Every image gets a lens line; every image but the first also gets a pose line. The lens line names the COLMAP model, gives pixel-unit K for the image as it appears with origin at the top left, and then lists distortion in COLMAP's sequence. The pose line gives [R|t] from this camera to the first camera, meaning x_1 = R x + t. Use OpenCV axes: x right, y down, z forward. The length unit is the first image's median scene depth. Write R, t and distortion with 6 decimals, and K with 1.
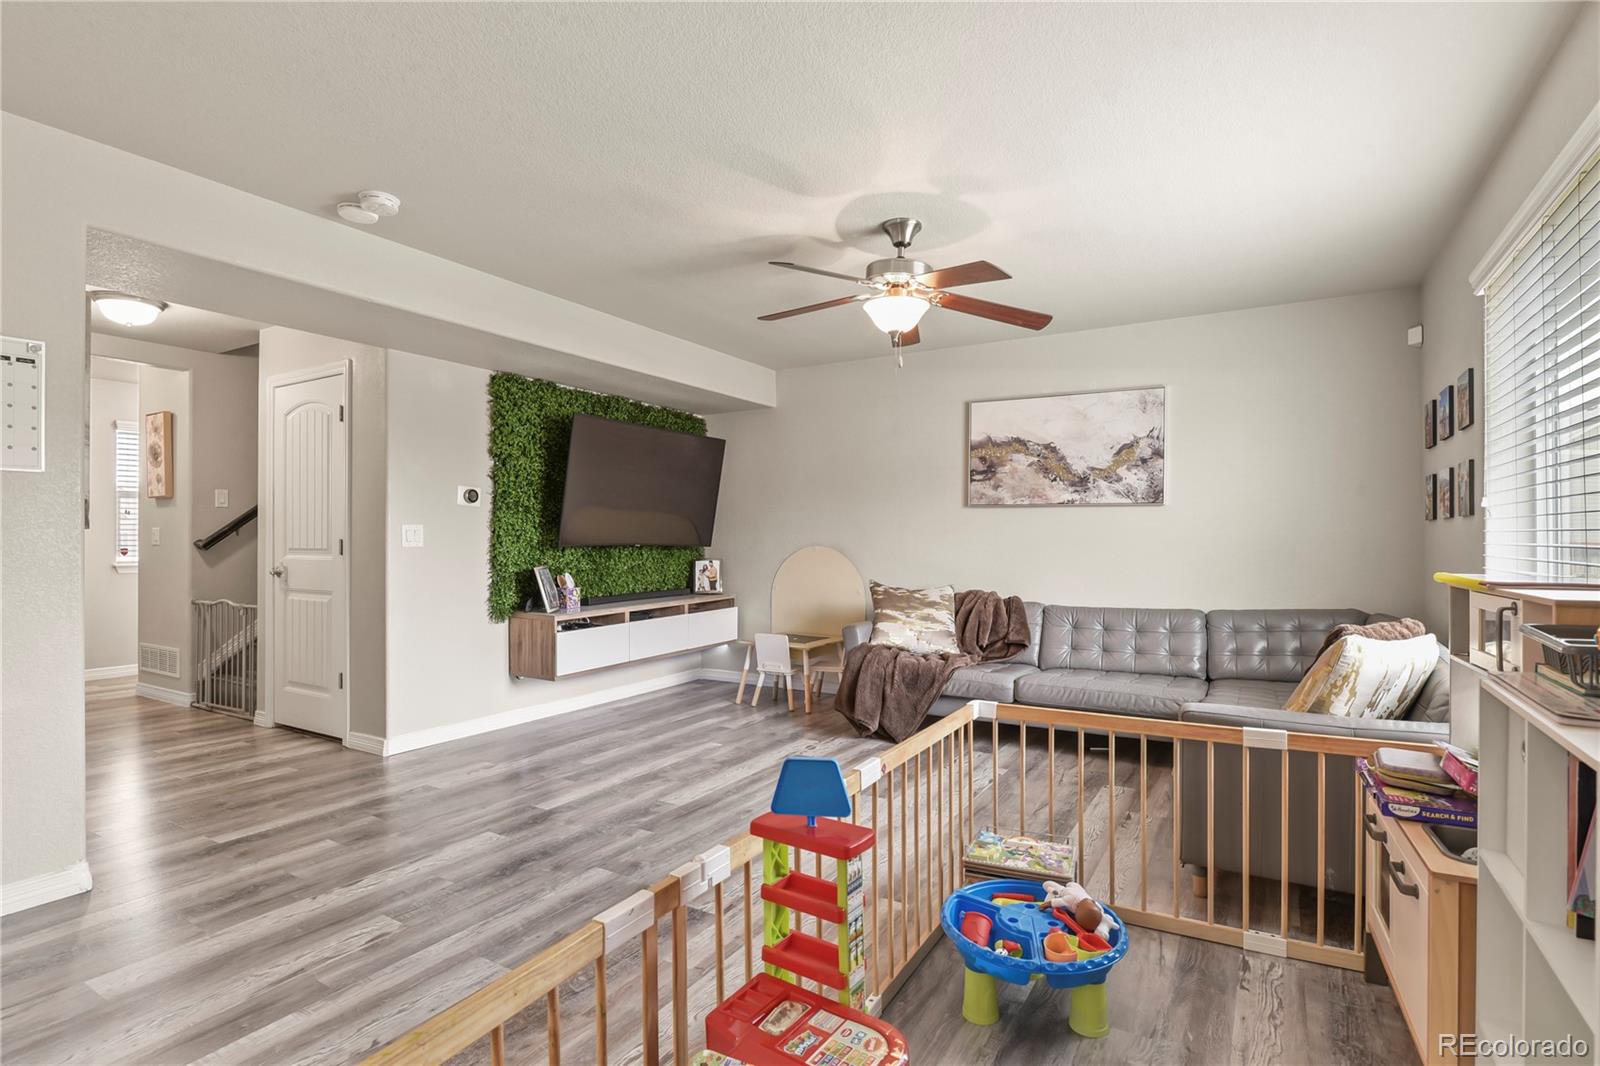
lens RADIAL K [[773.3, 0, 809.3], [0, 773.3, 536.2], [0, 0, 1]] dist [-0.004117, -0.007097]
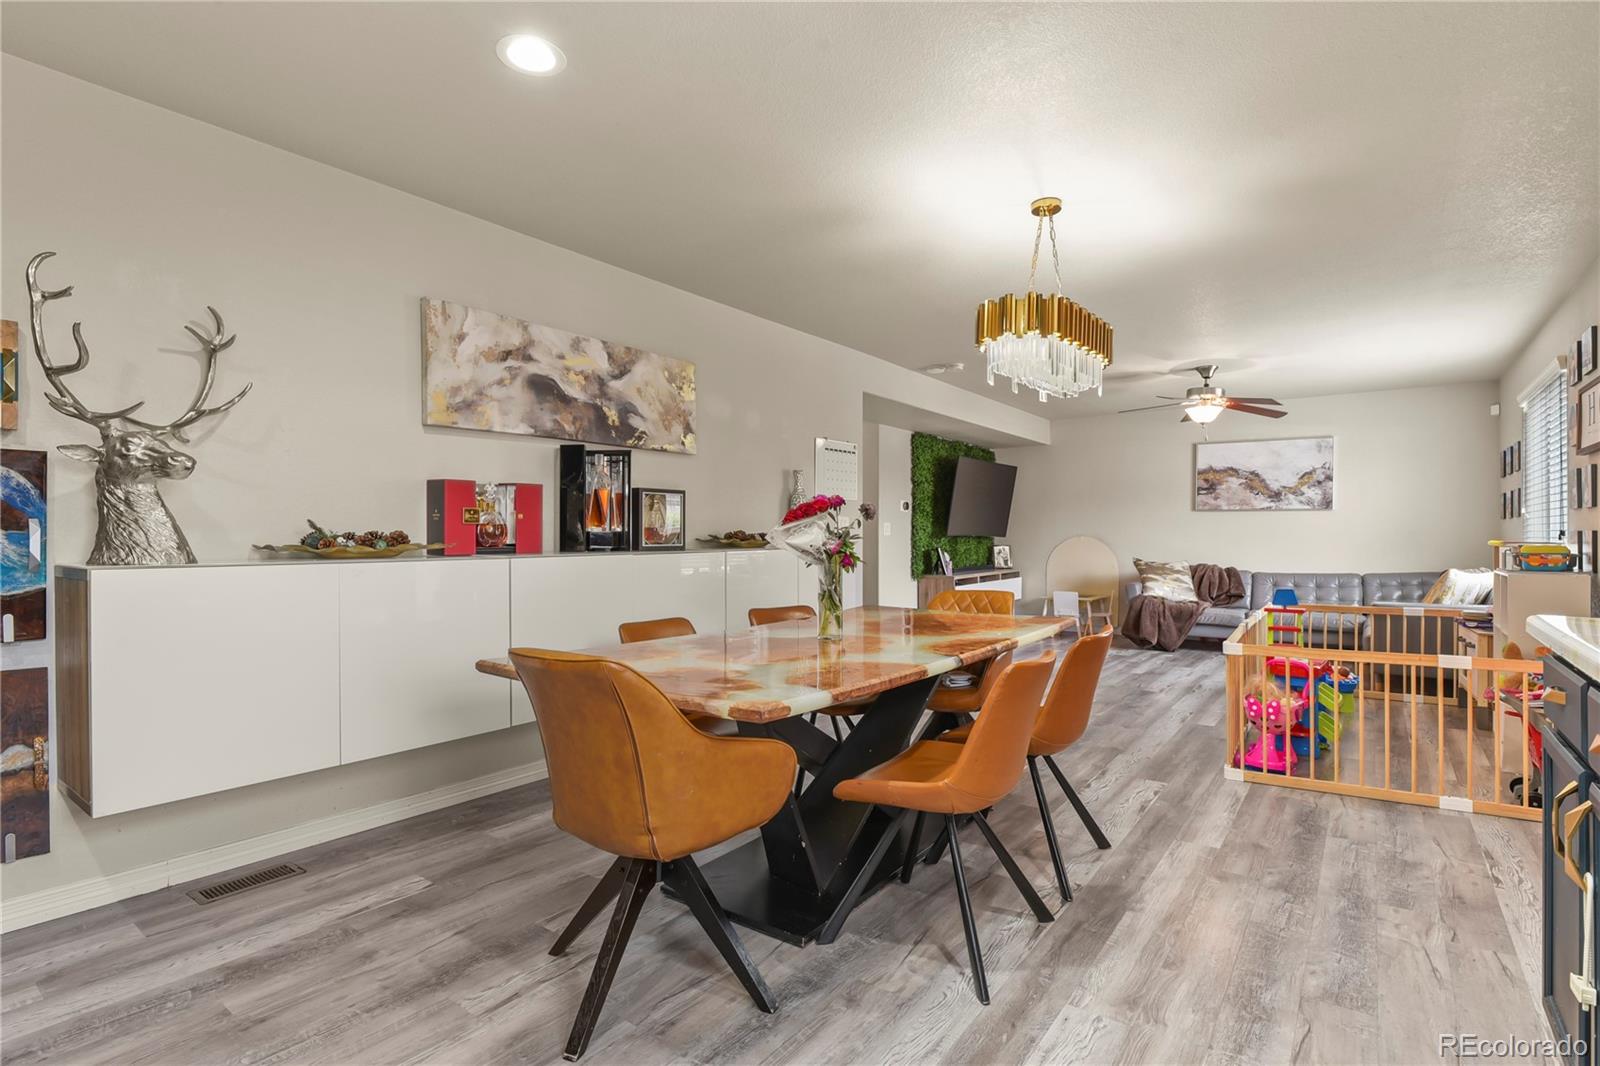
lens RADIAL K [[773.3, 0, 810.0], [0, 773.3, 536.2], [0, 0, 1]] dist [-0.004117, -0.007097]
pose [[0.995793, -0.000090, -0.091635, -0.474356], [0.000315, 0.999997, 0.002437, 0.010322], [0.091635, -0.002456, 0.995790, -0.695362]]
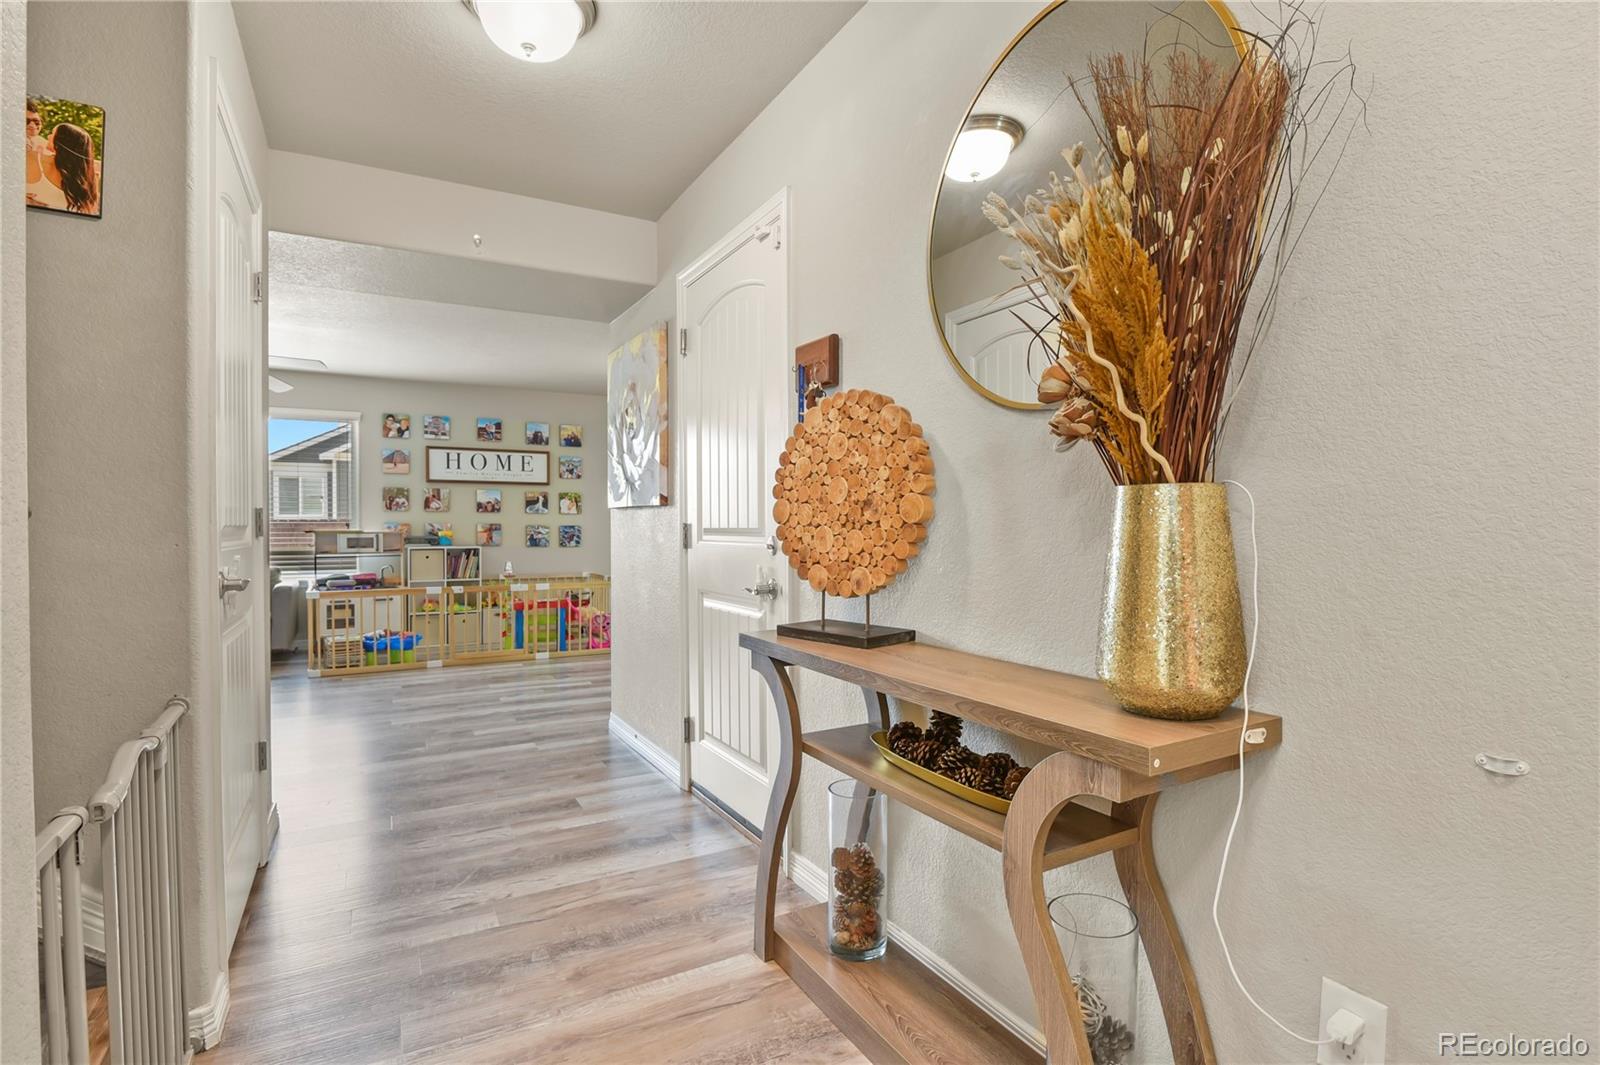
lens RADIAL K [[773.3, 0, 813.8], [0, 773.3, 536.4], [0, 0, 1]] dist [-0.004117, -0.007097]
pose [[-0.871035, -0.004495, 0.491200, -1.141397], [0.000476, 0.999950, 0.009996, 0.018010], [-0.491220, 0.008940, -0.870989, 1.189727]]
